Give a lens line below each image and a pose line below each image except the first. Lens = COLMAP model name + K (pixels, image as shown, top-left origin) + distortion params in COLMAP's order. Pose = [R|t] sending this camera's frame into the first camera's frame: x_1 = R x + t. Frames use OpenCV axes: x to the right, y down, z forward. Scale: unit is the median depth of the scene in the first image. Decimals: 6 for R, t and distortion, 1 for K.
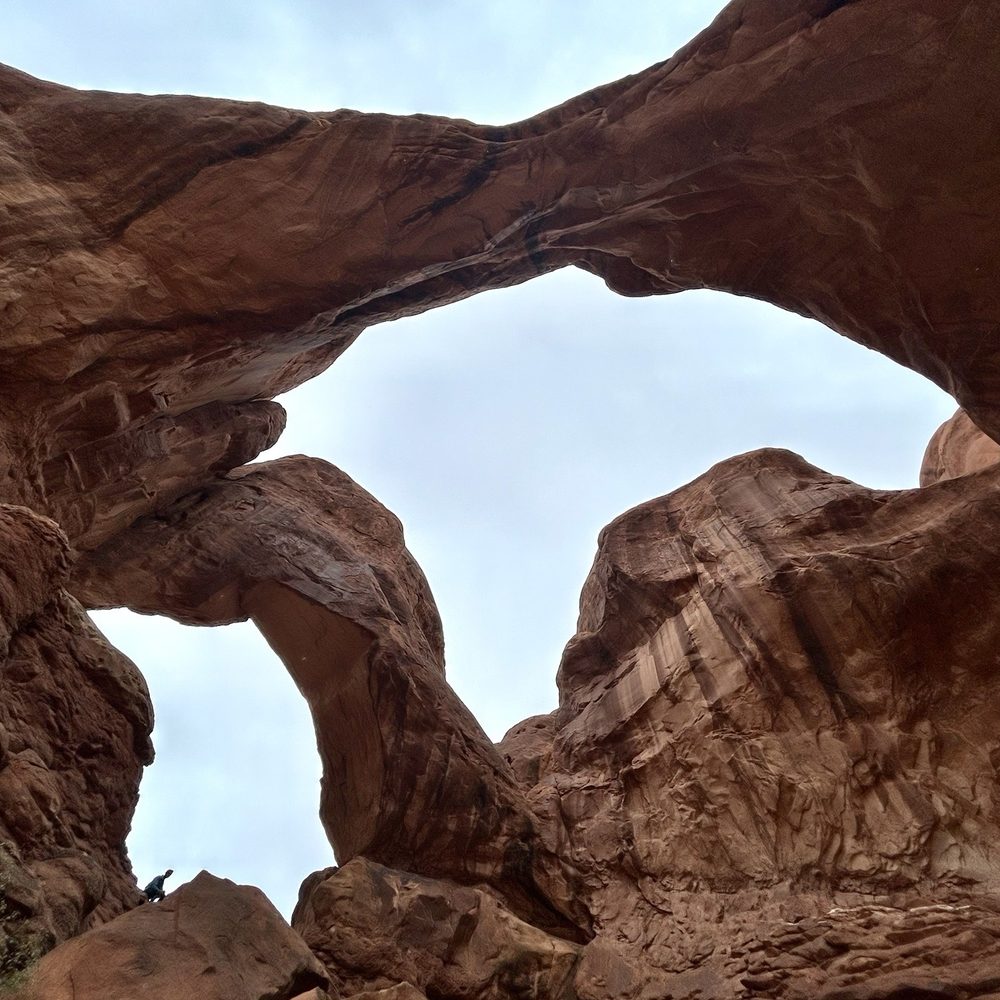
lens RADIAL K [[542.9, 0, 498.5], [0, 542.9, 499.8], [0, 0, 1]] dist [-0.021771, 0.011901]
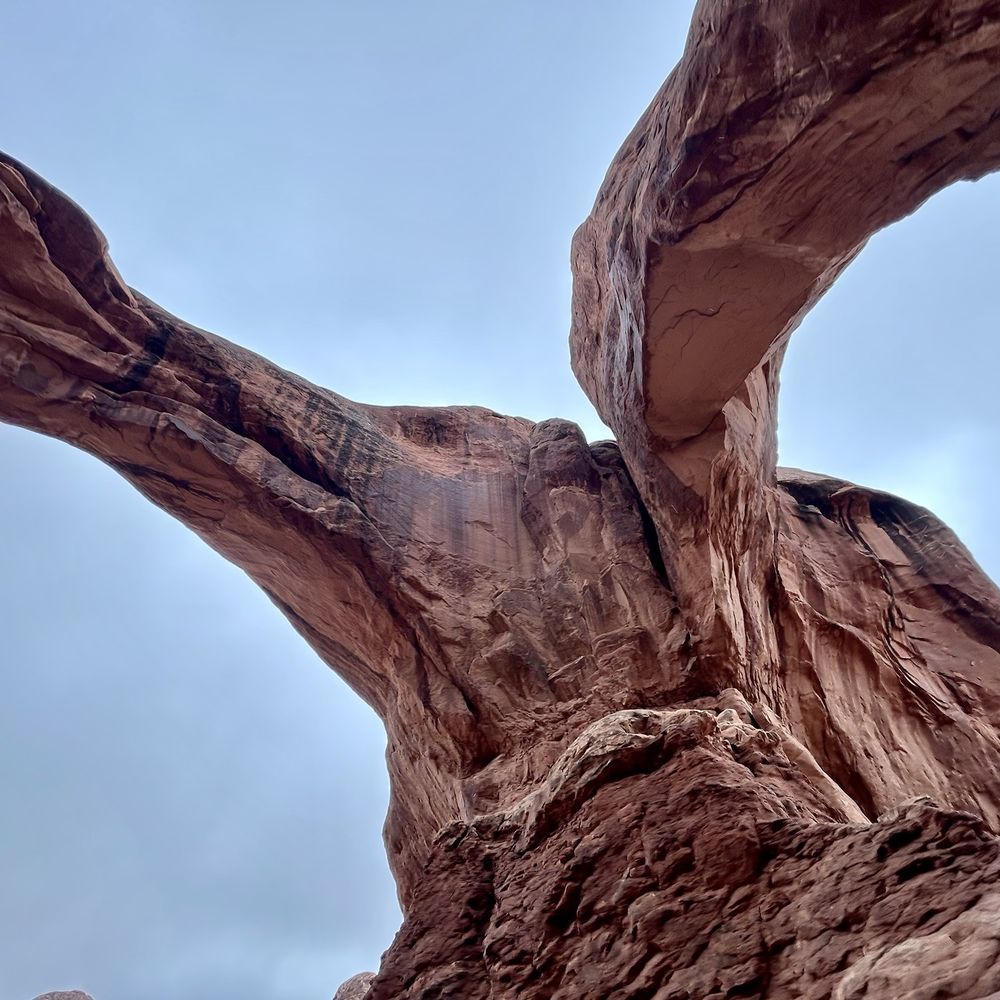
lens RADIAL K [[529.0, 0, 501.1], [0, 529.0, 498.8], [0, 0, 1]] dist [-0.002692, 0.000228]
pose [[-0.625591, -0.646149, -0.437181, -0.069096], [0.733375, -0.295949, -0.612026, 0.462131], [0.266077, -0.703495, 0.659012, 0.458358]]
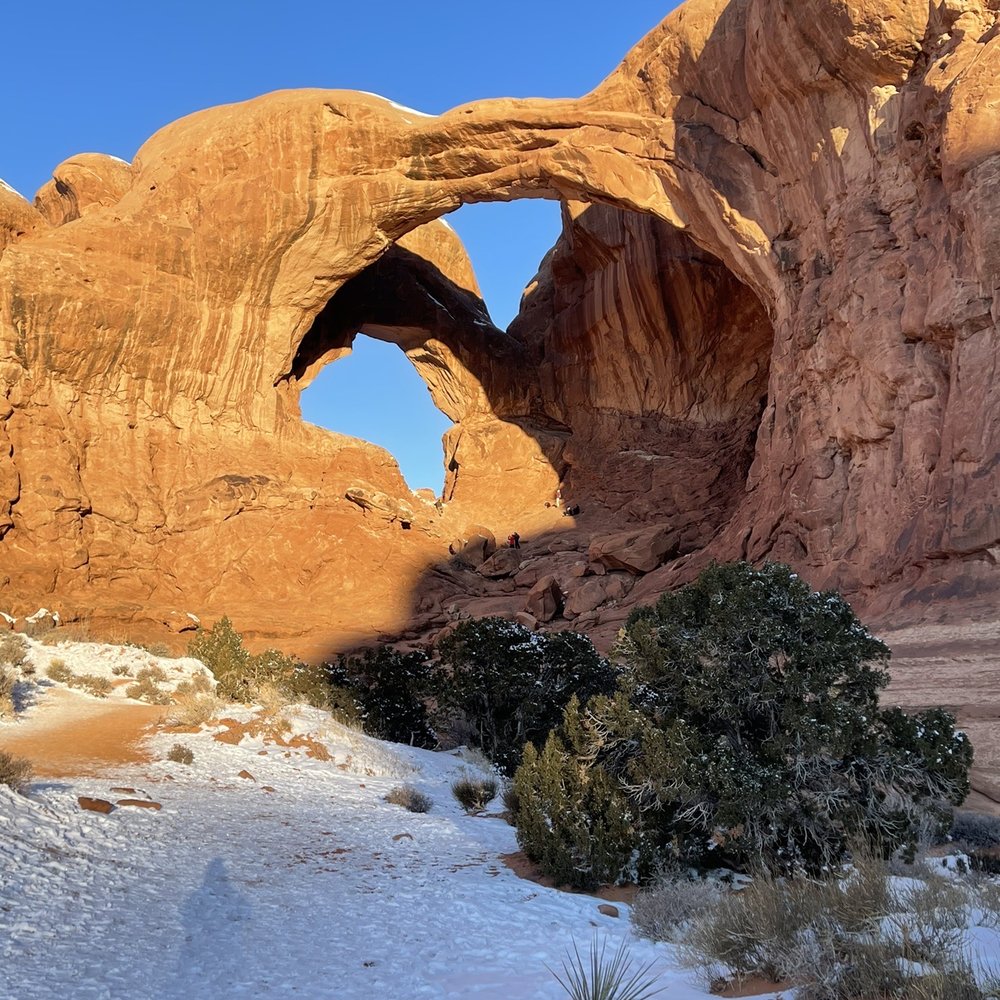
lens RADIAL K [[1249.5, 0, 509.0], [0, 1249.5, 507.3], [0, 0, 1]] dist [0.019031, 0.000000]
pose [[0.971291, -0.152887, -0.182264, 0.731483], [0.232389, 0.445869, 0.864405, -3.258420], [-0.050891, -0.881944, 0.468598, -1.545201]]
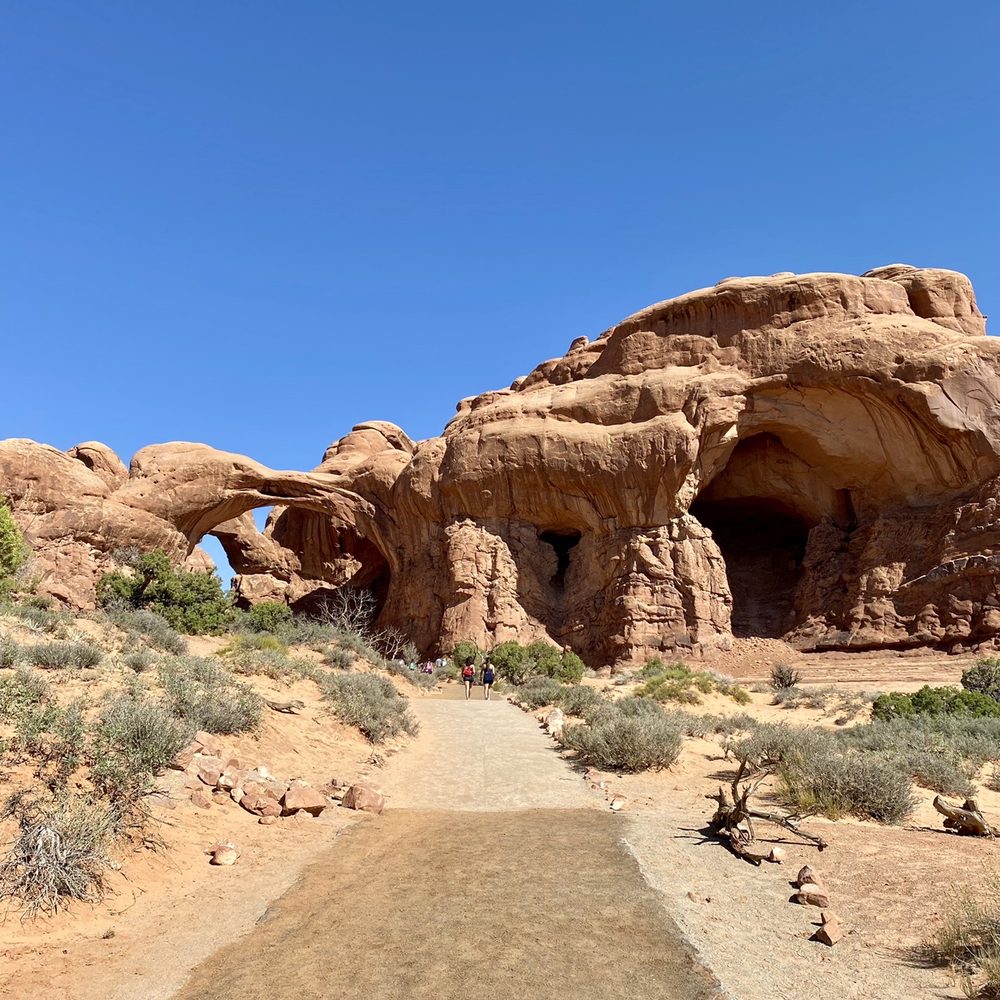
lens RADIAL K [[1054.1, 0, 510.2], [0, 1054.1, 492.3], [0, 0, 1]] dist [0.073000, 0.000000]
pose [[0.972059, -0.040305, 0.231249, -0.079851], [-0.178077, 0.515228, 0.838348, -7.827333], [-0.152936, -0.856105, 0.493655, -3.322349]]
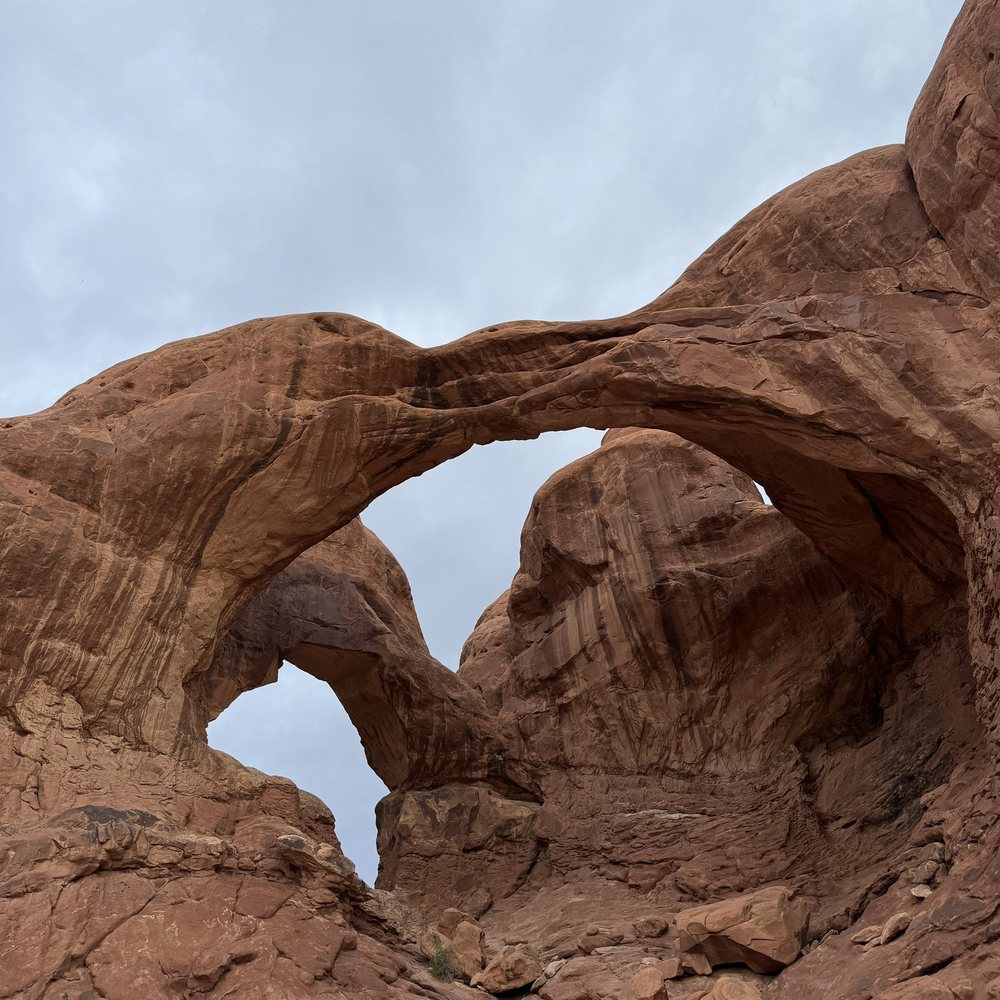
lens RADIAL K [[947.1, 0, 499.0], [0, 947.1, 428.9], [0, 0, 1]] dist [0.063732, 0.000000]
pose [[0.985529, -0.146679, 0.084954, -0.053380], [0.079779, 0.843591, 0.531027, -1.749390], [-0.149557, -0.516565, 0.843085, -0.932011]]
